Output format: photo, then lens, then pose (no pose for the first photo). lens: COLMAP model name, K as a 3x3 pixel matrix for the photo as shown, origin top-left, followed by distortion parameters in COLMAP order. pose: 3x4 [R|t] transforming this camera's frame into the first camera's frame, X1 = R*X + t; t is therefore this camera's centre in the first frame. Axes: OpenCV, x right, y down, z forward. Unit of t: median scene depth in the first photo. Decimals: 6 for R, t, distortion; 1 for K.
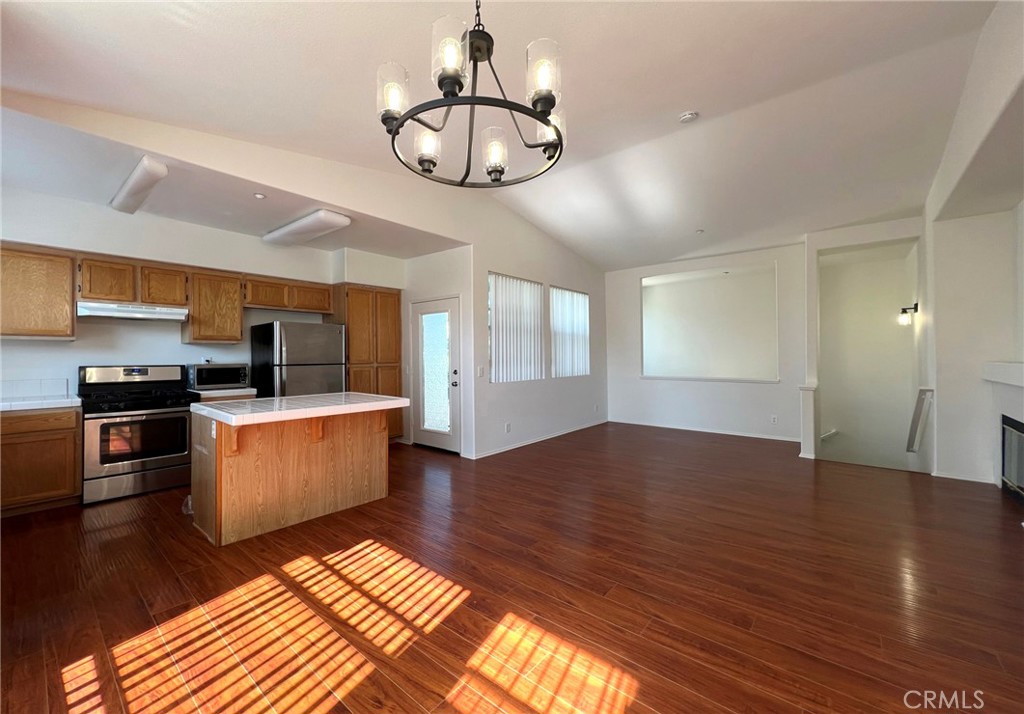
lens RADIAL K [[361.9, 0, 538.7], [0, 361.9, 355.3], [0, 0, 1]] dist [0.000796, 0.000052]
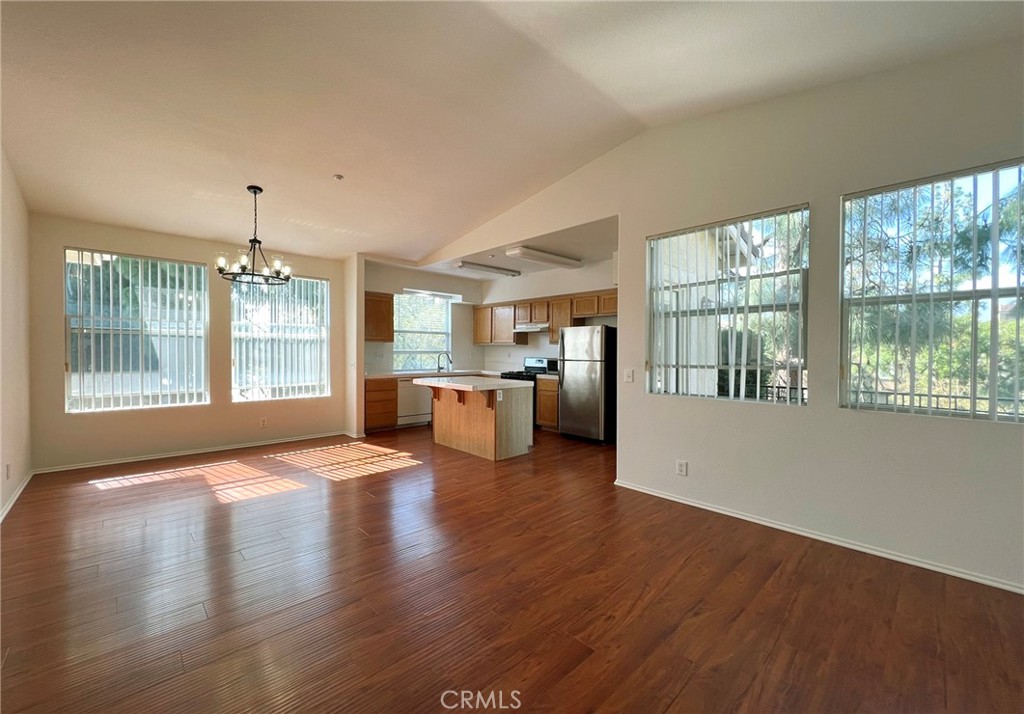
lens RADIAL K [[416.4, 0, 512.0], [0, 416.4, 357.0], [0, 0, 1]] dist [0.002746, 0.000427]
pose [[-0.103896, 0.014756, -0.994479, 1.044566], [-0.009693, 0.999827, 0.015848, -0.007728], [0.994541, 0.011286, -0.103735, 1.207047]]
